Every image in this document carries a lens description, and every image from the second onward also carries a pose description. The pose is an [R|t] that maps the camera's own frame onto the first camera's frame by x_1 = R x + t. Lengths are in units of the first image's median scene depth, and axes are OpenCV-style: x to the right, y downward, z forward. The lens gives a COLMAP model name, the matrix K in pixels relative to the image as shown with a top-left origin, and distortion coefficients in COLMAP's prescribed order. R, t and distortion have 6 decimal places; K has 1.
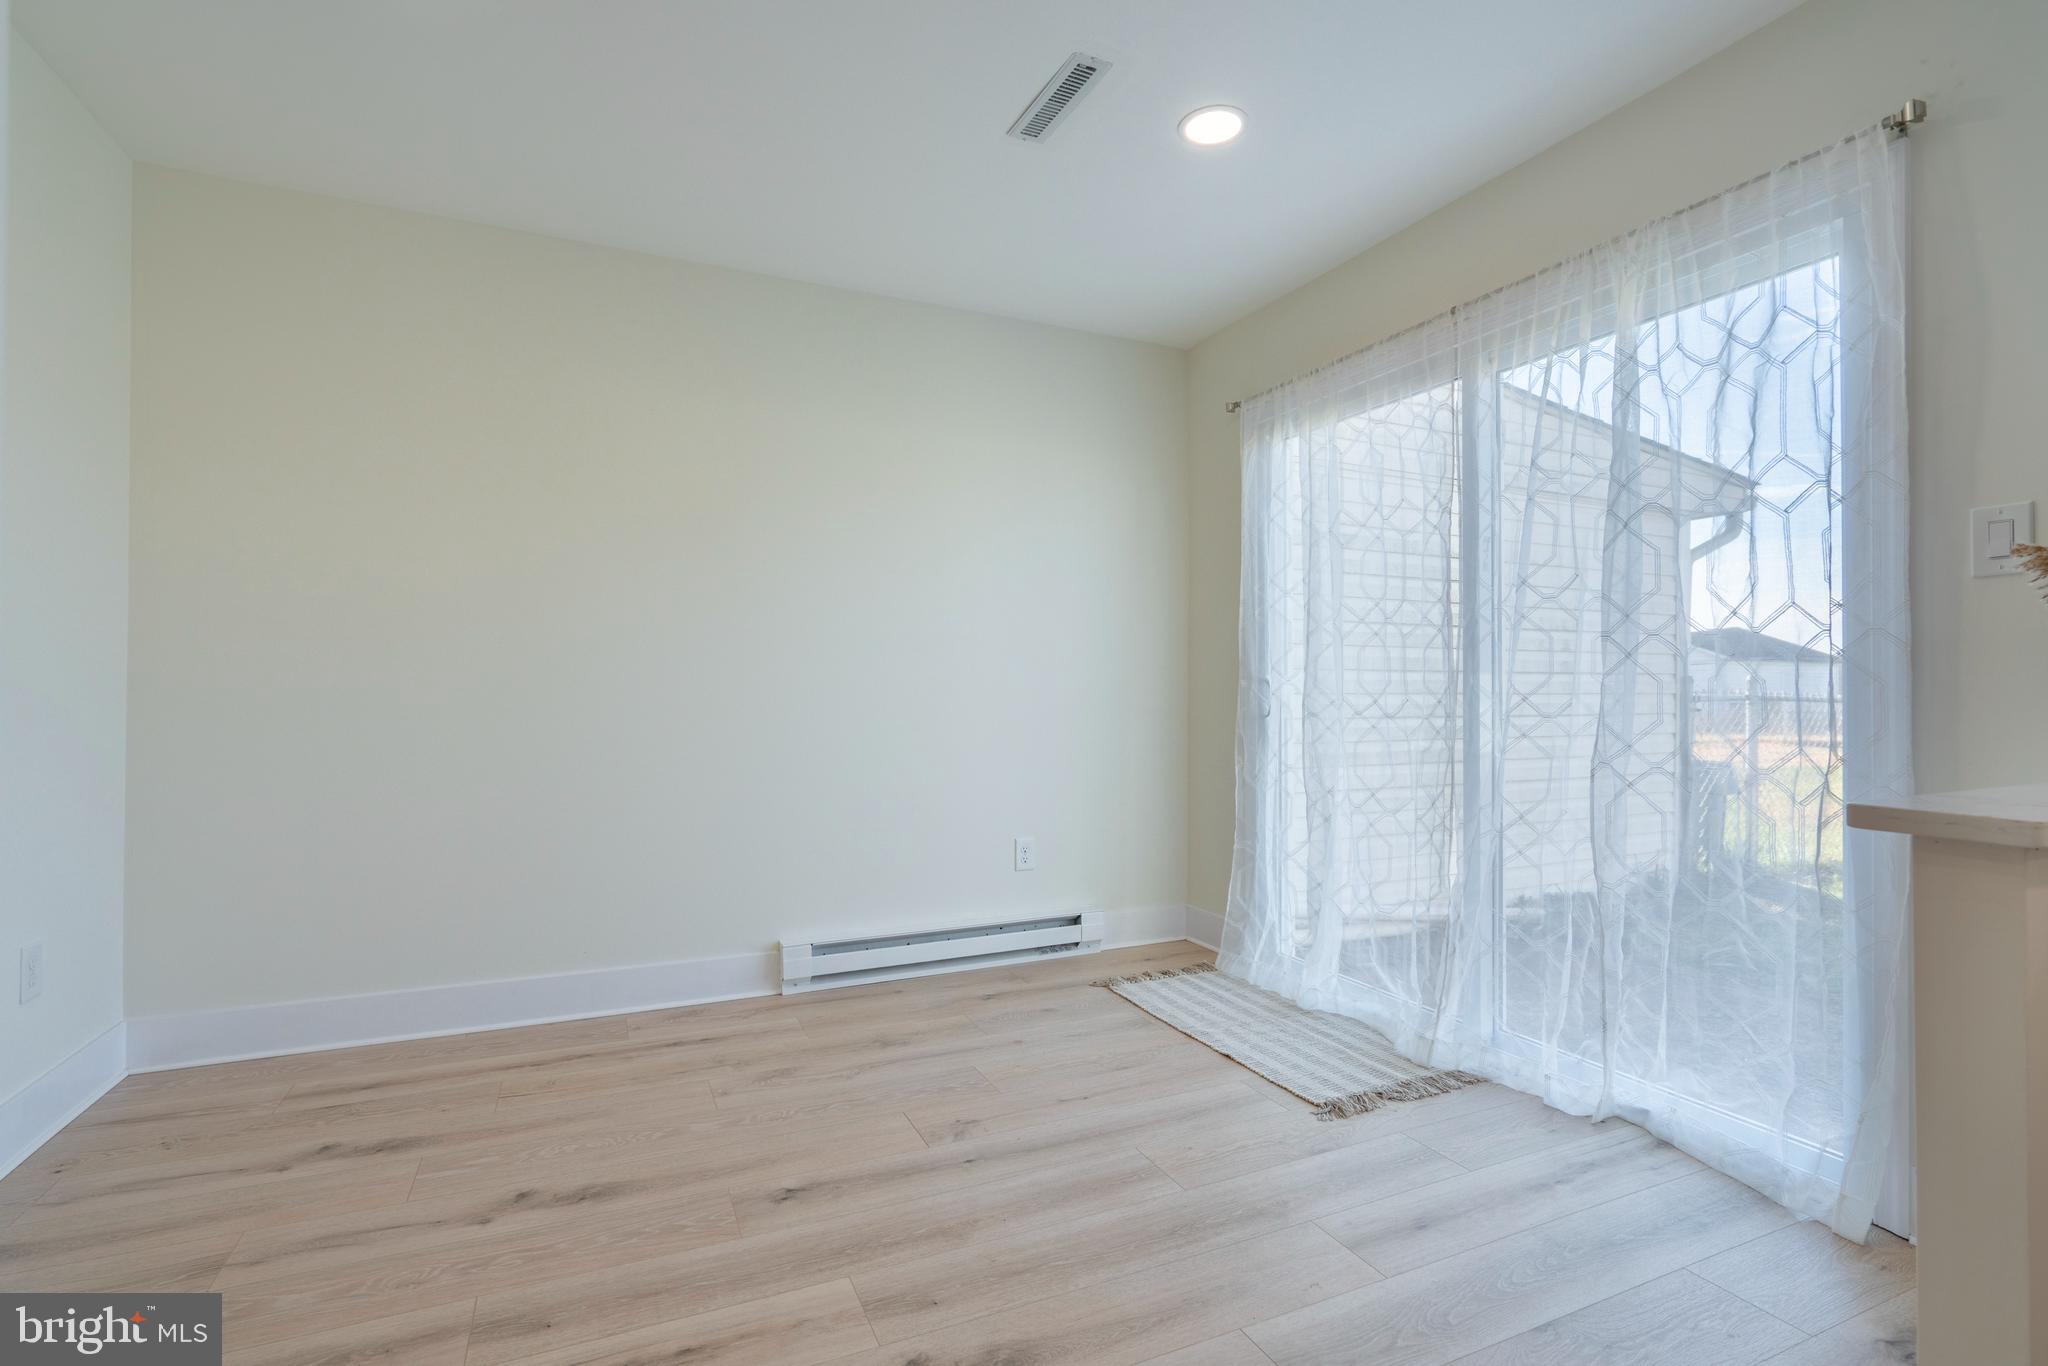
lens RADIAL K [[925.2, 0, 1041.6], [0, 925.2, 678.3], [0, 0, 1]] dist [-0.019240, 0.007448]
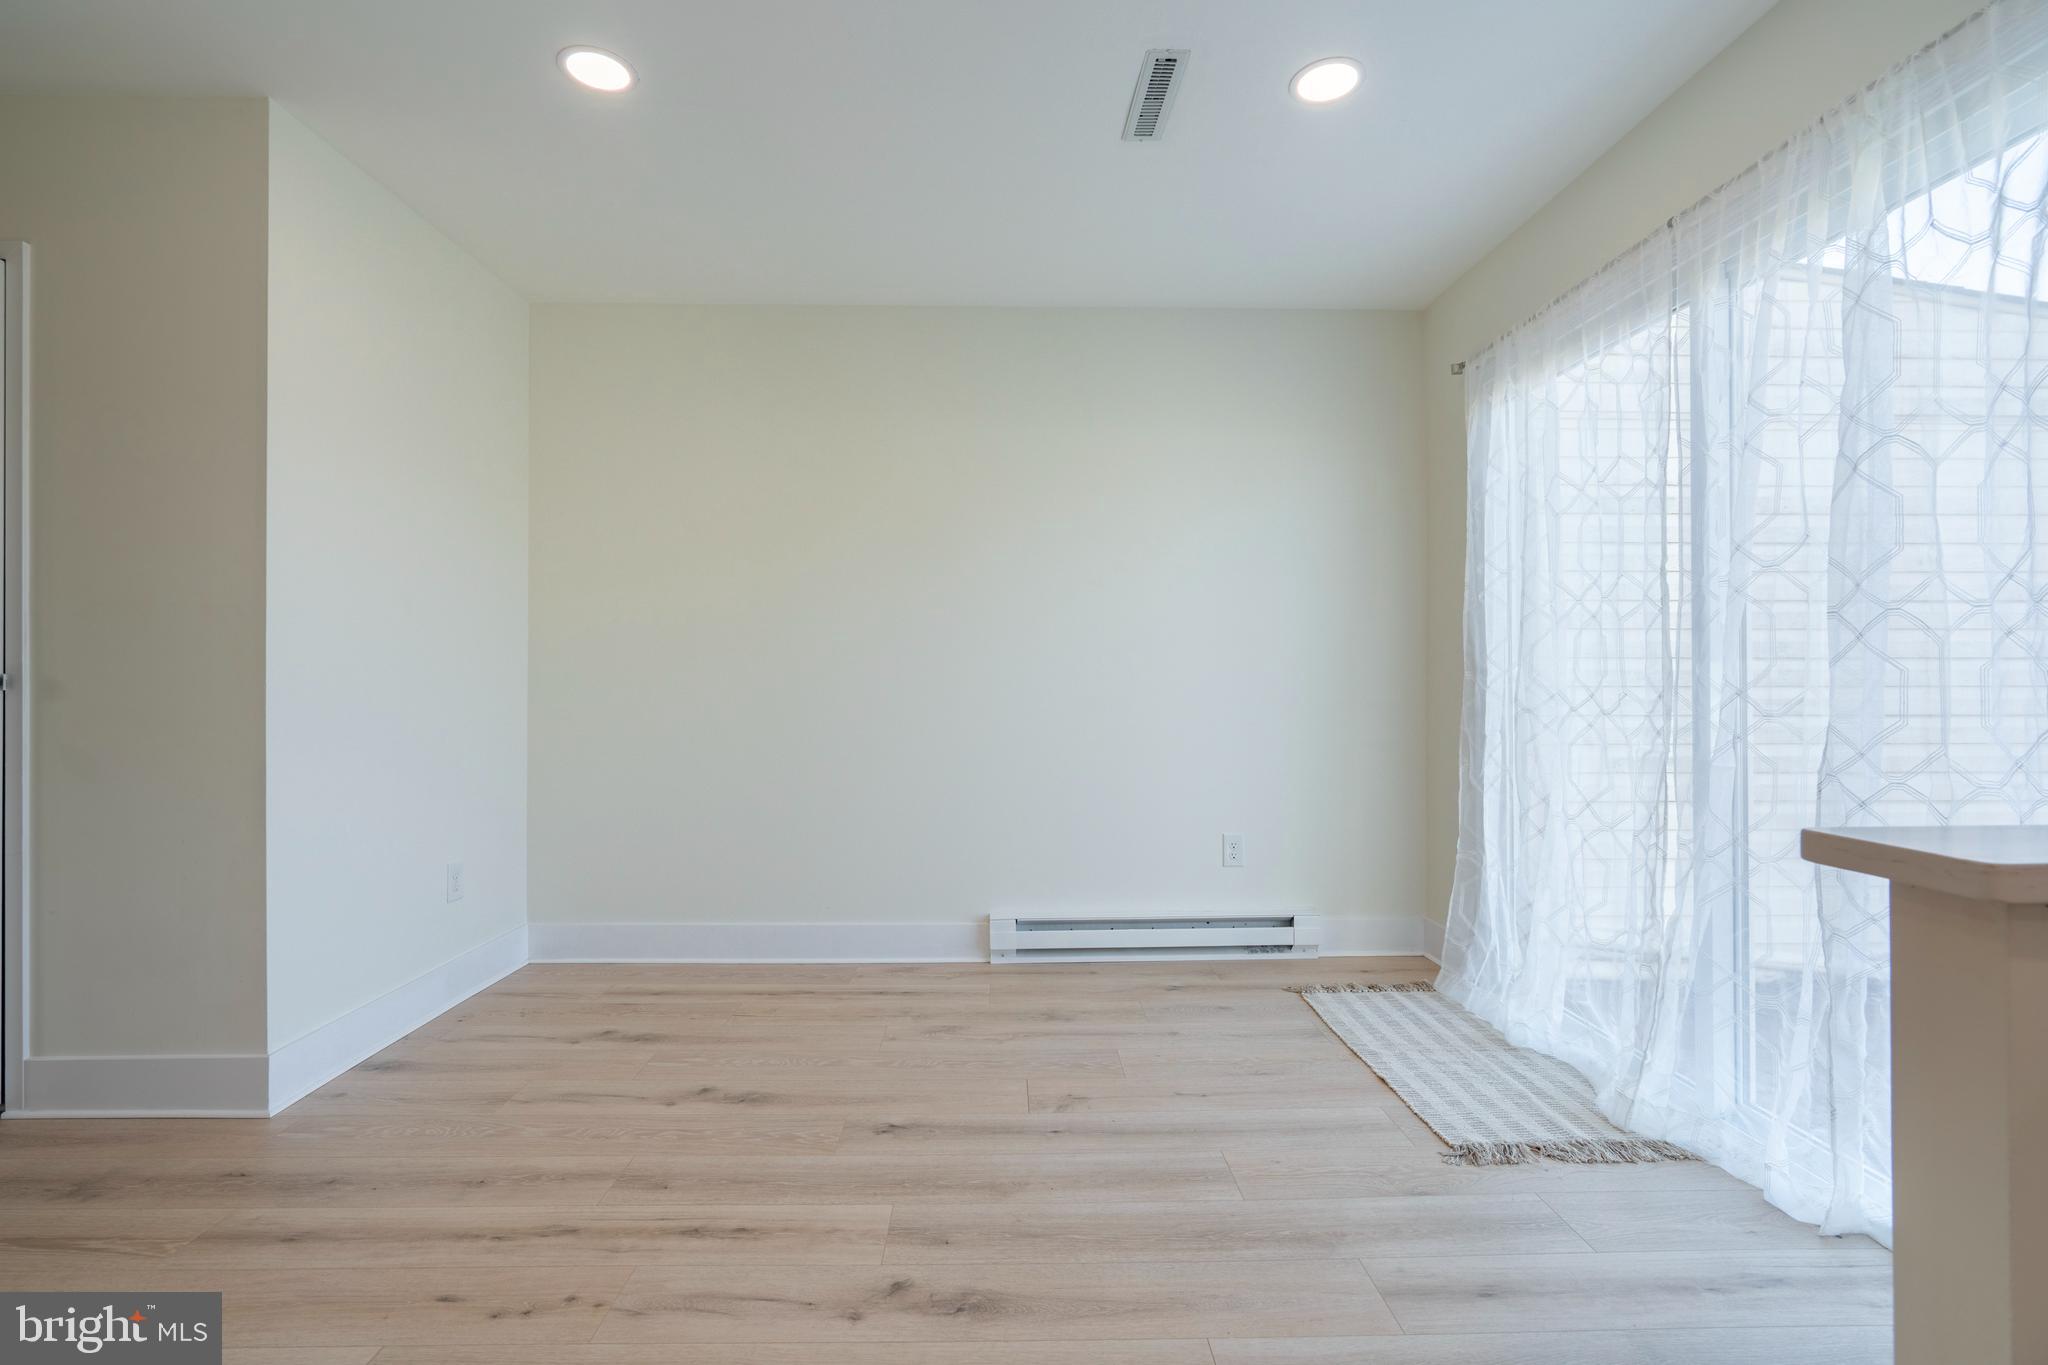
lens RADIAL K [[925.2, 0, 1041.6], [0, 925.2, 677.8], [0, 0, 1]] dist [-0.019240, 0.007448]
pose [[0.920441, -0.005379, -0.390845, 0.246871], [0.008574, 0.999943, 0.006430, -0.002605], [0.390788, -0.009270, 0.920434, 0.019646]]
